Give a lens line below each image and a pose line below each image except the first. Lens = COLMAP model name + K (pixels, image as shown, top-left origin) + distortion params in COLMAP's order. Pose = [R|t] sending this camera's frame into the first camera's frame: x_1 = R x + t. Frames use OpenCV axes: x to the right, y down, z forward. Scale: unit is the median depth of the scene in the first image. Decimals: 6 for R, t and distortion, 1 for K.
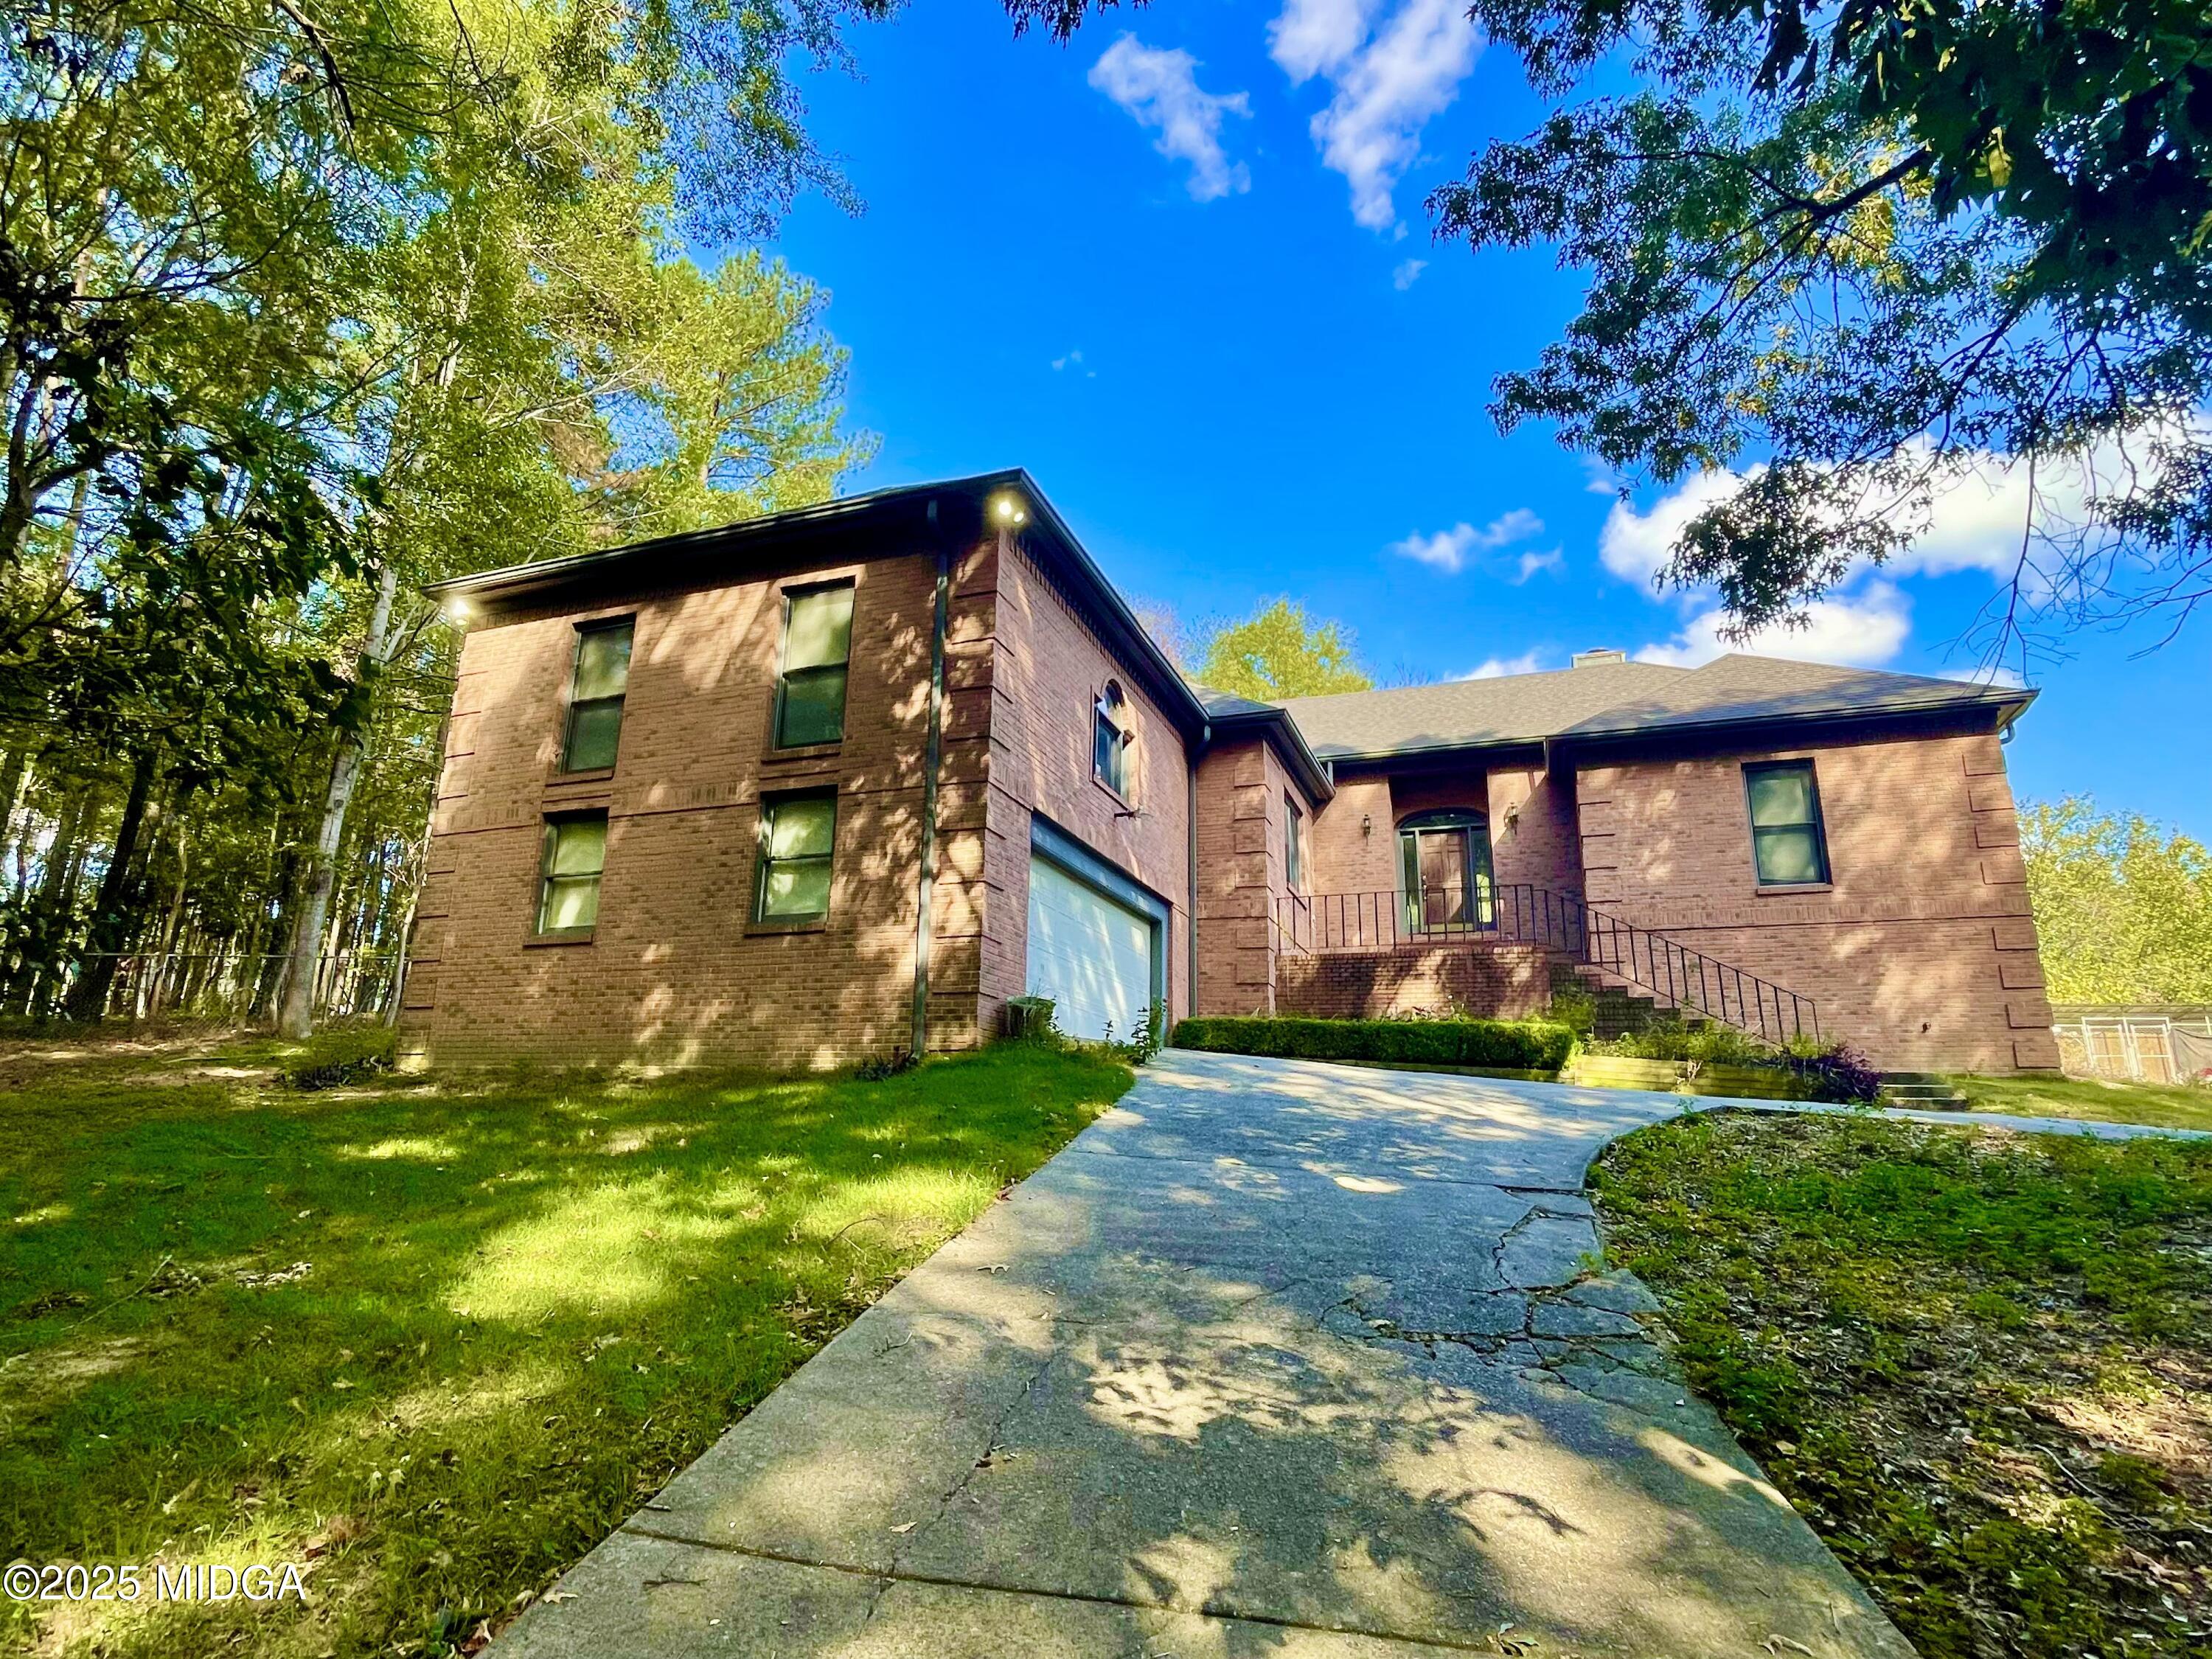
lens RADIAL K [[1159.3, 0, 1100.5], [0, 1159.3, 834.0], [0, 0, 1]] dist [-0.000337, 0.000014]
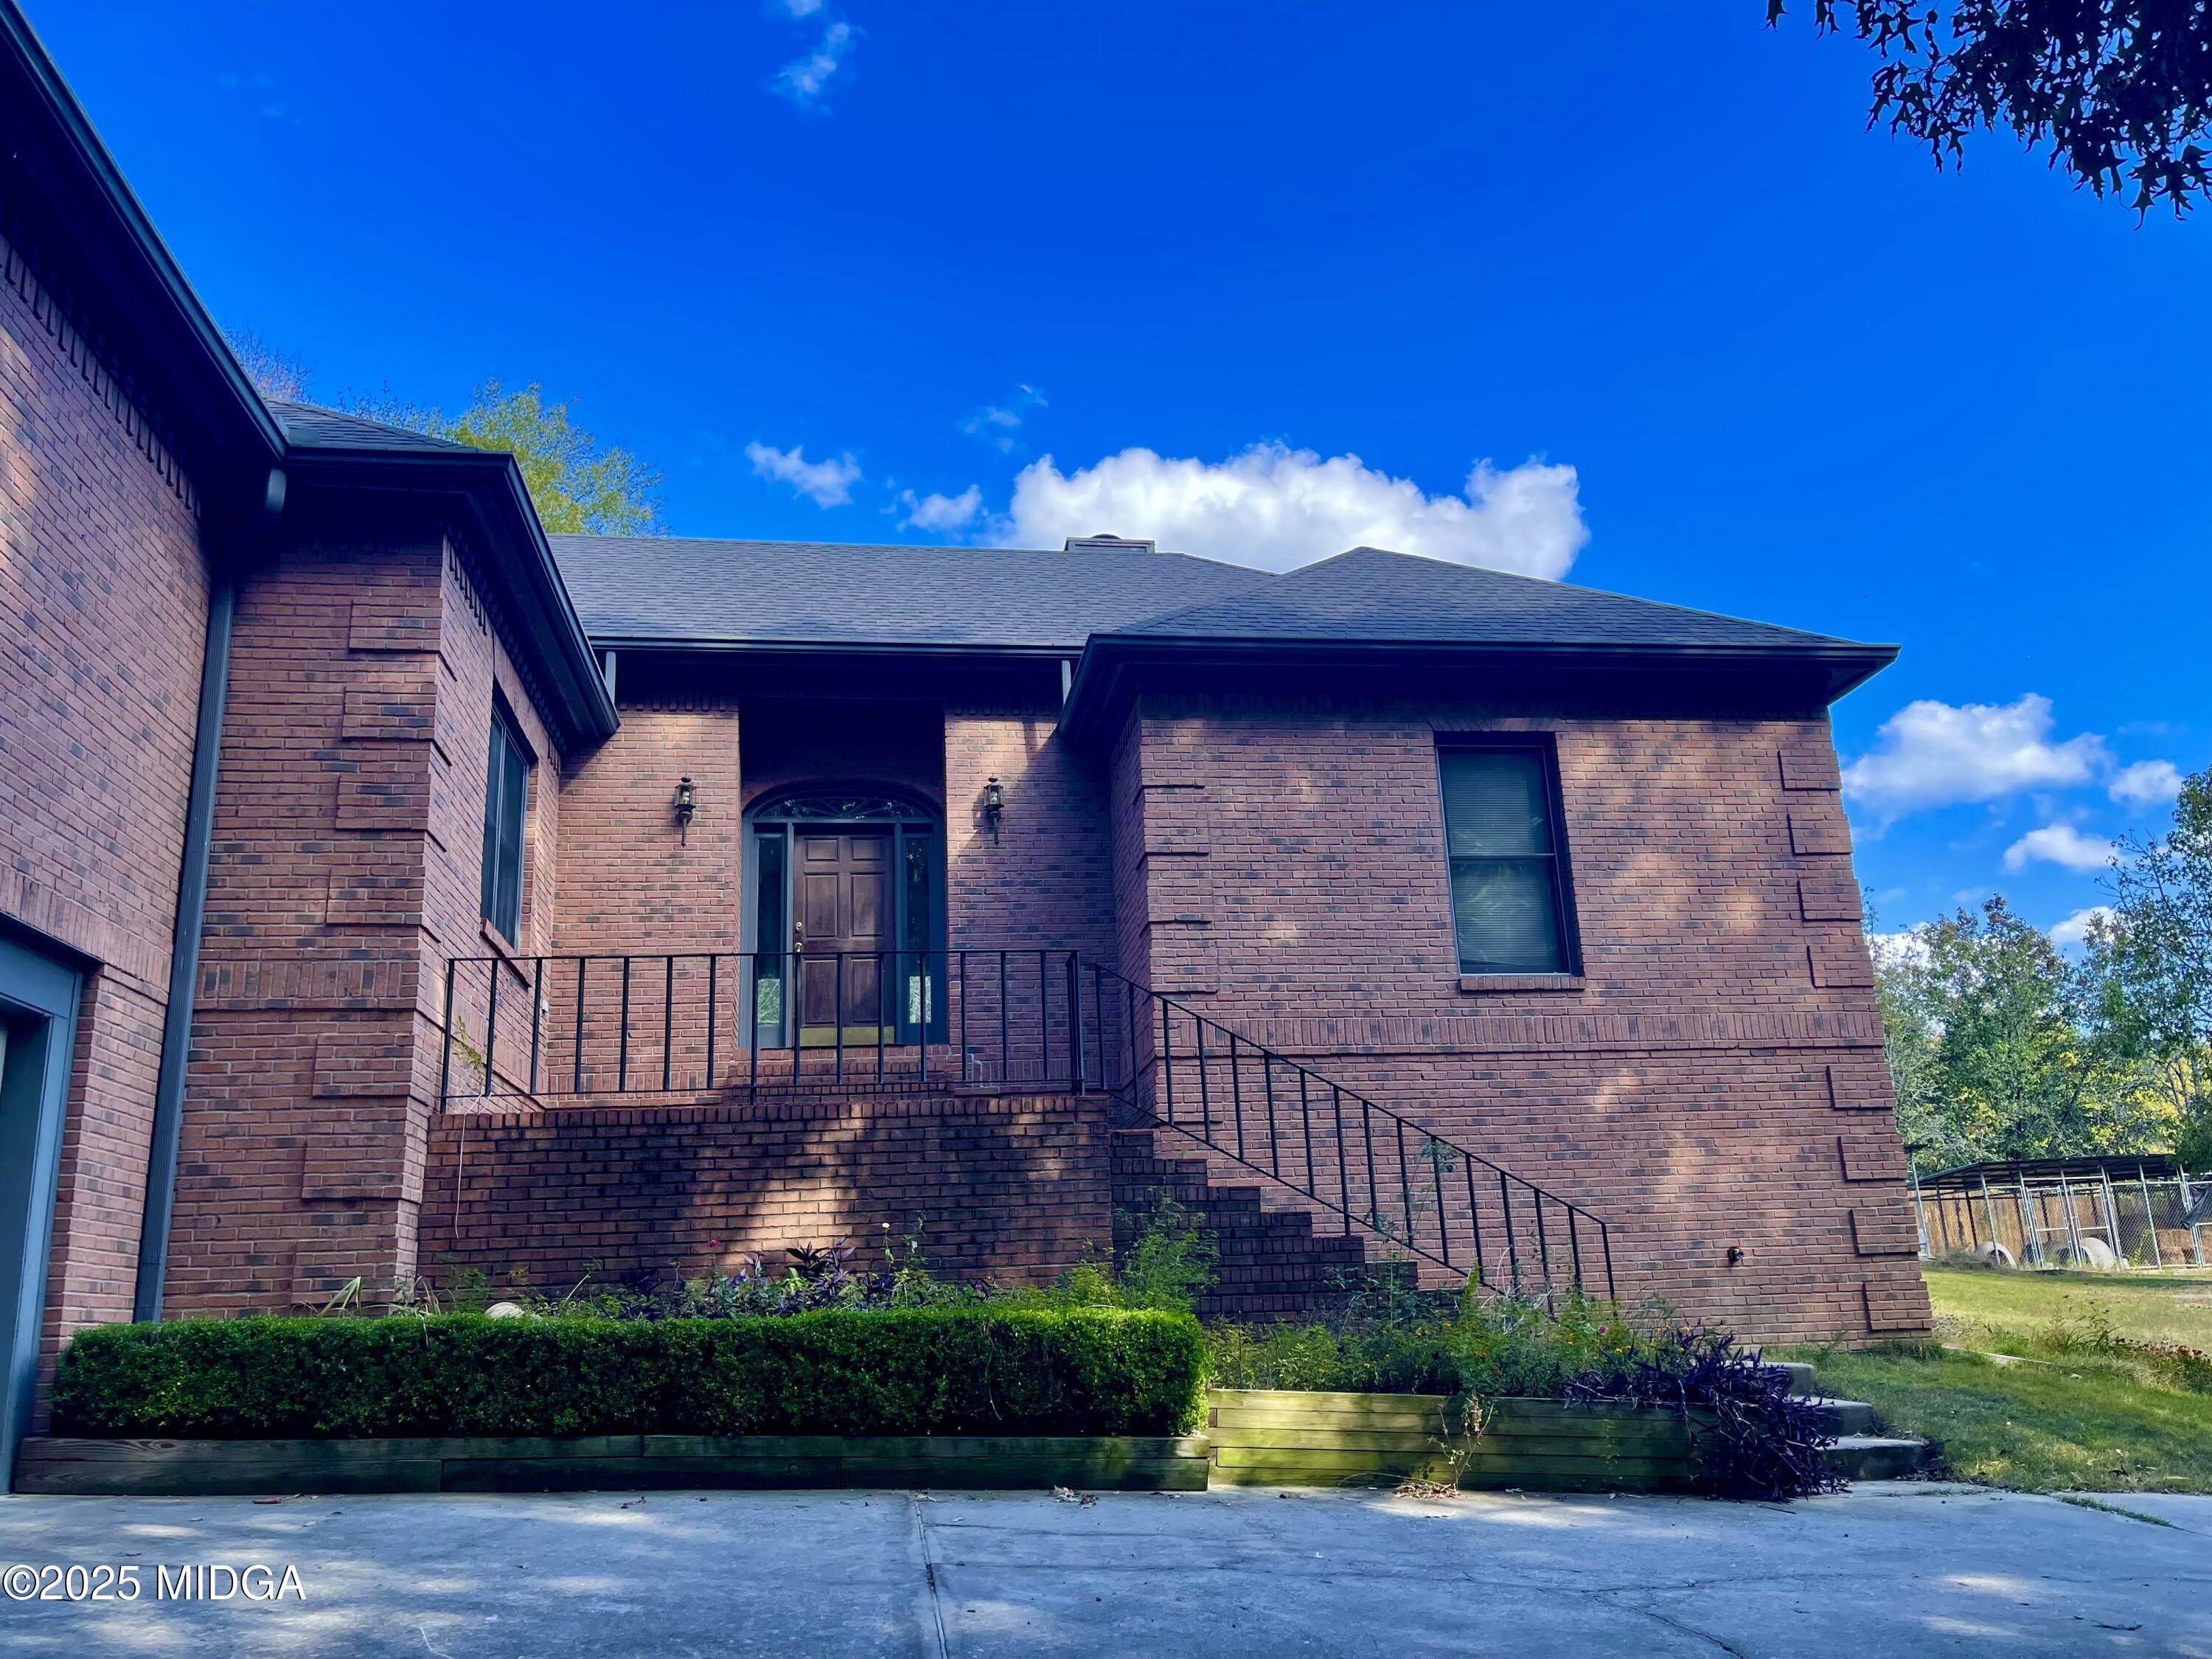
lens RADIAL K [[1668.9, 0, 1104.9], [0, 1668.9, 832.4], [0, 0, 1]] dist [0.027908, -0.010746]
pose [[0.875348, 0.076492, 0.477404, 0.077193], [-0.067393, 0.997070, -0.036188, 0.020155], [-0.478773, -0.000496, 0.877938, 0.428222]]
